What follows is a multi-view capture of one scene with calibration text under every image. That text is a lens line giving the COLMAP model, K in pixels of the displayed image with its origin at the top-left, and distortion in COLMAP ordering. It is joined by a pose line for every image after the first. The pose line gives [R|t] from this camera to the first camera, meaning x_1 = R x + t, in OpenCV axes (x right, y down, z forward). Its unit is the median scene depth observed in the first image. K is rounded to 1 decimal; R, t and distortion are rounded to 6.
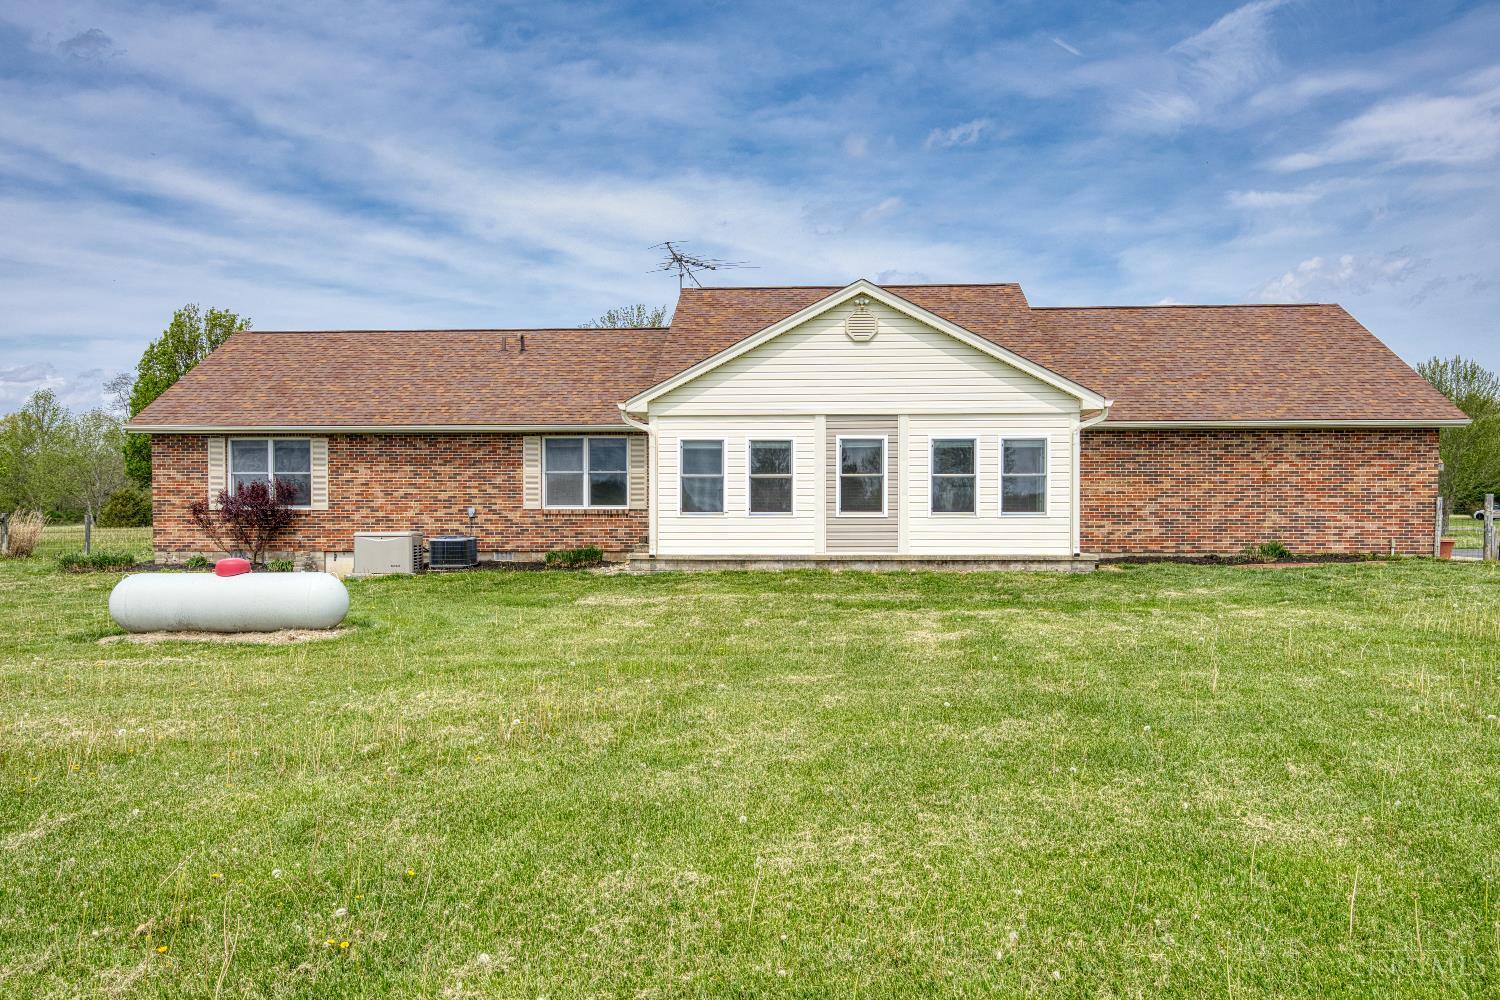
lens RADIAL K [[1168.6, 0, 755.5], [0, 1168.6, 501.9], [0, 0, 1]] dist [-0.017967, 0.030977]
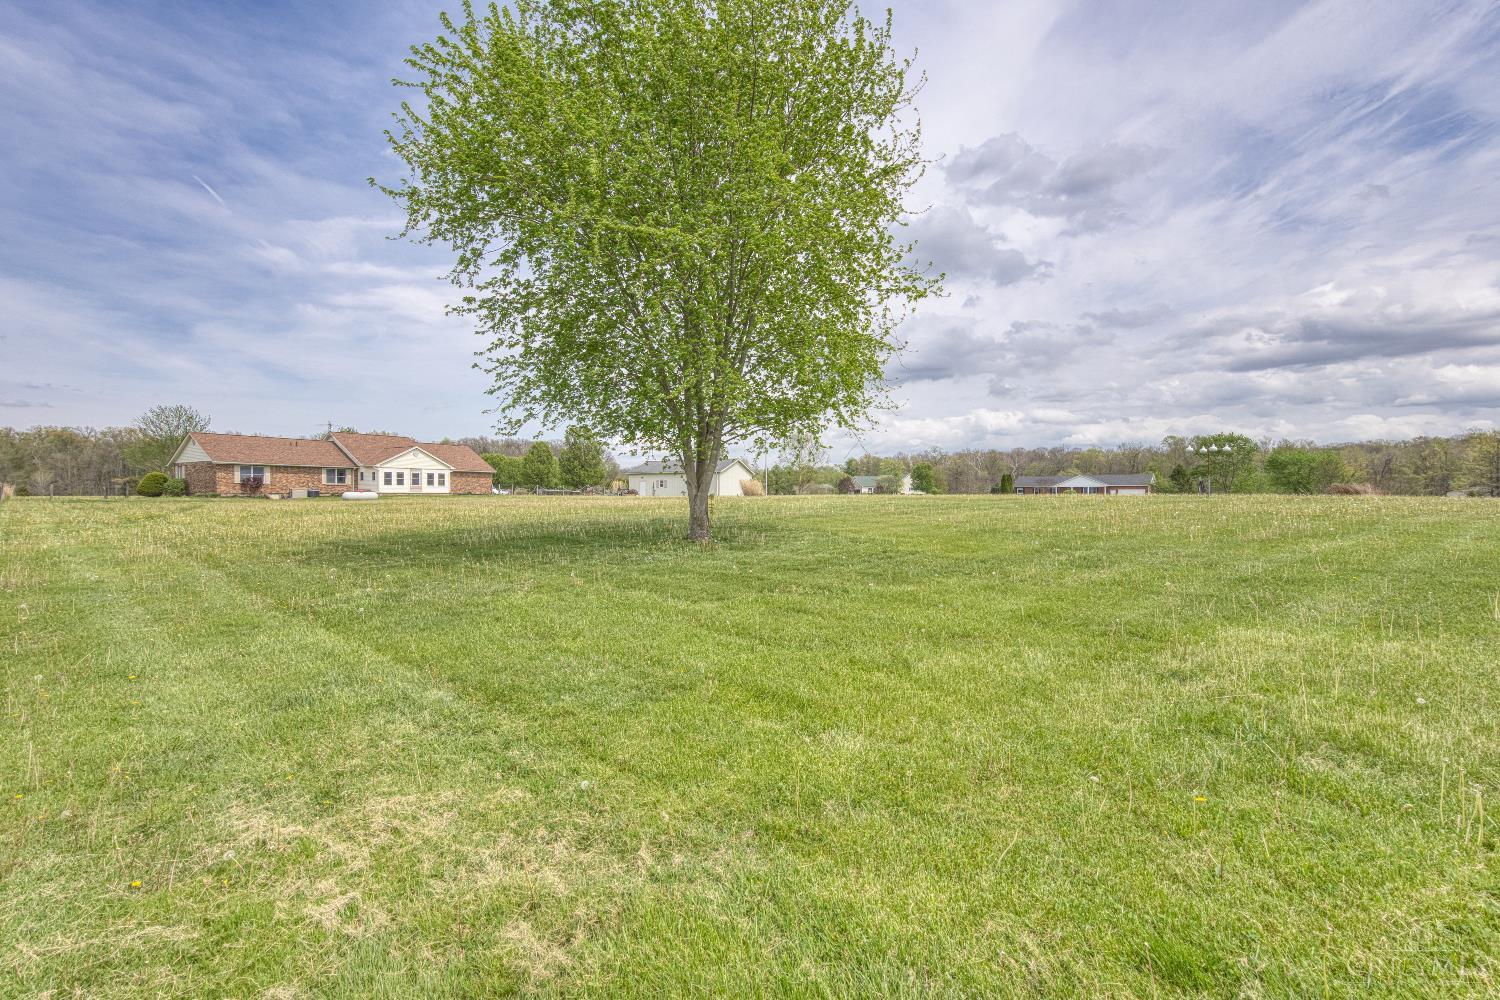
lens RADIAL K [[706.6, 0, 758.0], [0, 706.6, 501.4], [0, 0, 1]] dist [0.048676, 0.002806]
pose [[0.545640, -0.009611, 0.837965, -1.986557], [-0.003124, 0.999904, 0.013503, 0.037411], [-0.838014, -0.009985, 0.545558, -2.415759]]
